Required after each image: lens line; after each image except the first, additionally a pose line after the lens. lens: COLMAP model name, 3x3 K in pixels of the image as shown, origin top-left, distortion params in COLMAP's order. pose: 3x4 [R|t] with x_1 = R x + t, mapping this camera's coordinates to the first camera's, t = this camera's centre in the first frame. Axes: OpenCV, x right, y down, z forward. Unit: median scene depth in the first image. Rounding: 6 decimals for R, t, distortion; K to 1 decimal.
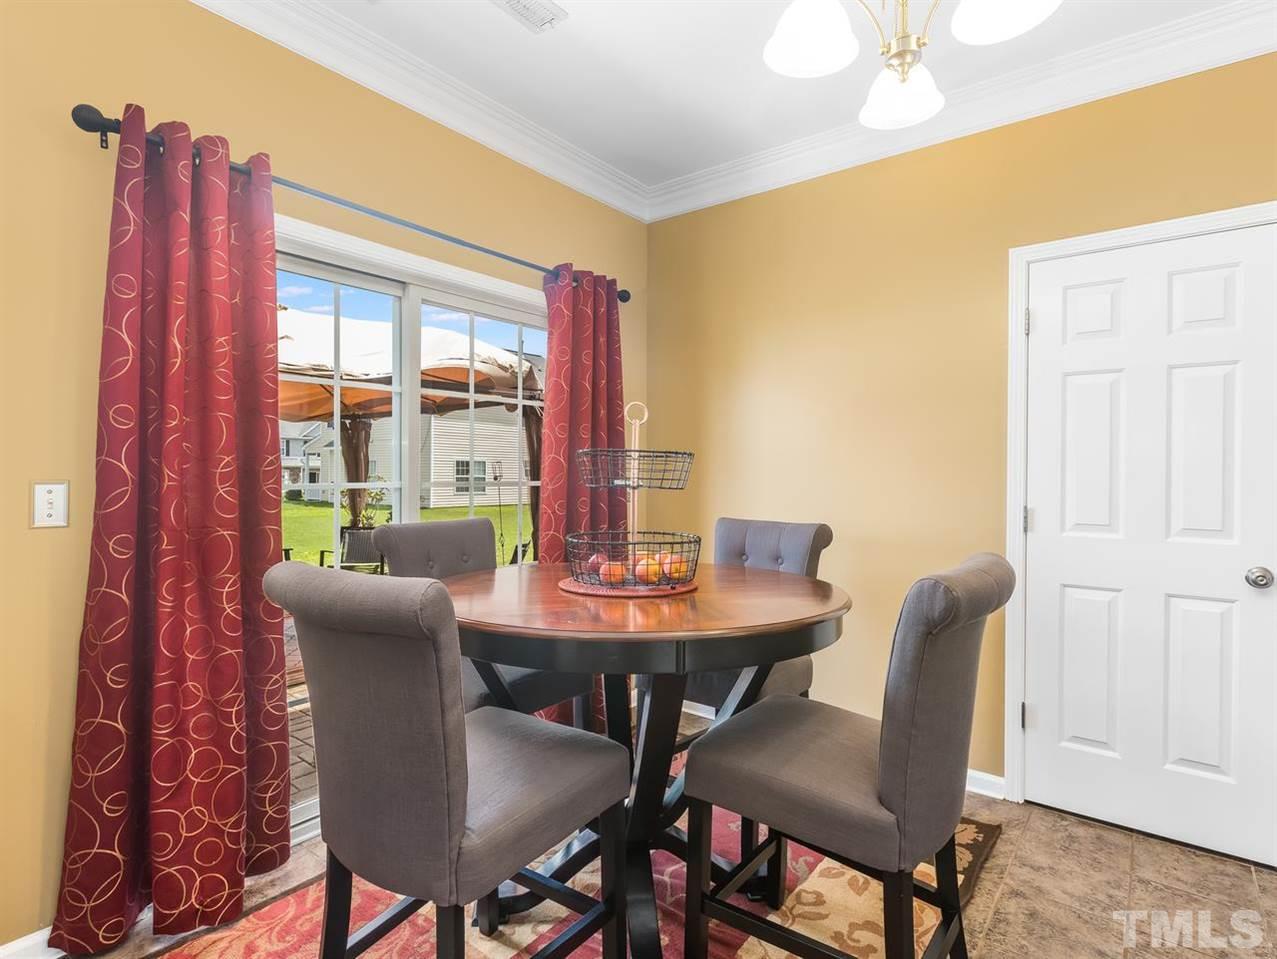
lens RADIAL K [[653.6, 0, 634.1], [0, 653.6, 475.9], [0, 0, 1]] dist [0.014443, 0.000353]
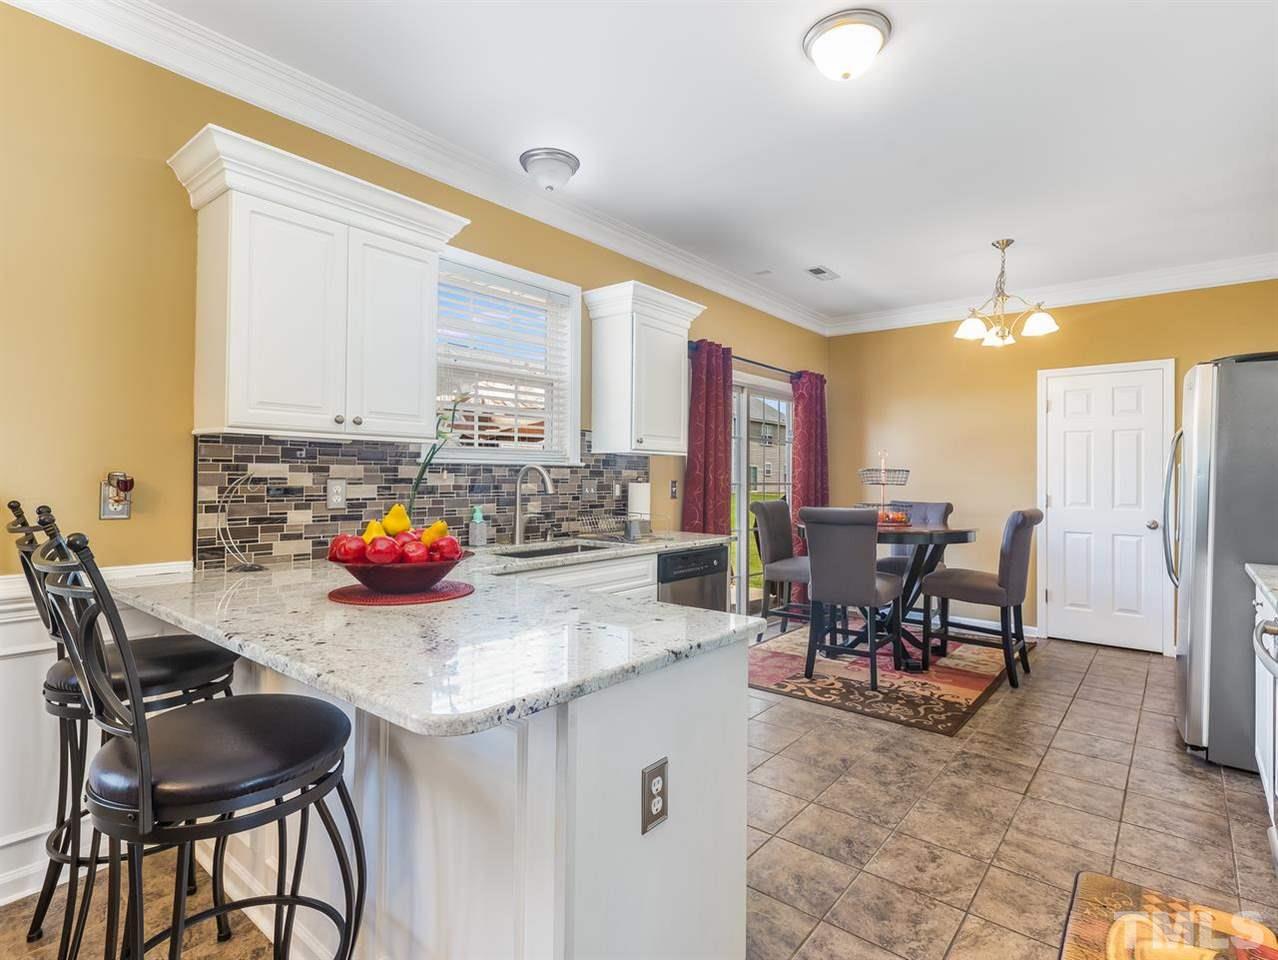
lens RADIAL K [[654.1, 0, 644.4], [0, 654.1, 476.5], [0, 0, 1]] dist [0.014443, 0.000353]
pose [[0.999944, 0.001872, -0.010463, -0.692899], [-0.002050, 0.999854, -0.016971, 0.027193], [0.010429, 0.016991, 0.999801, -1.155347]]
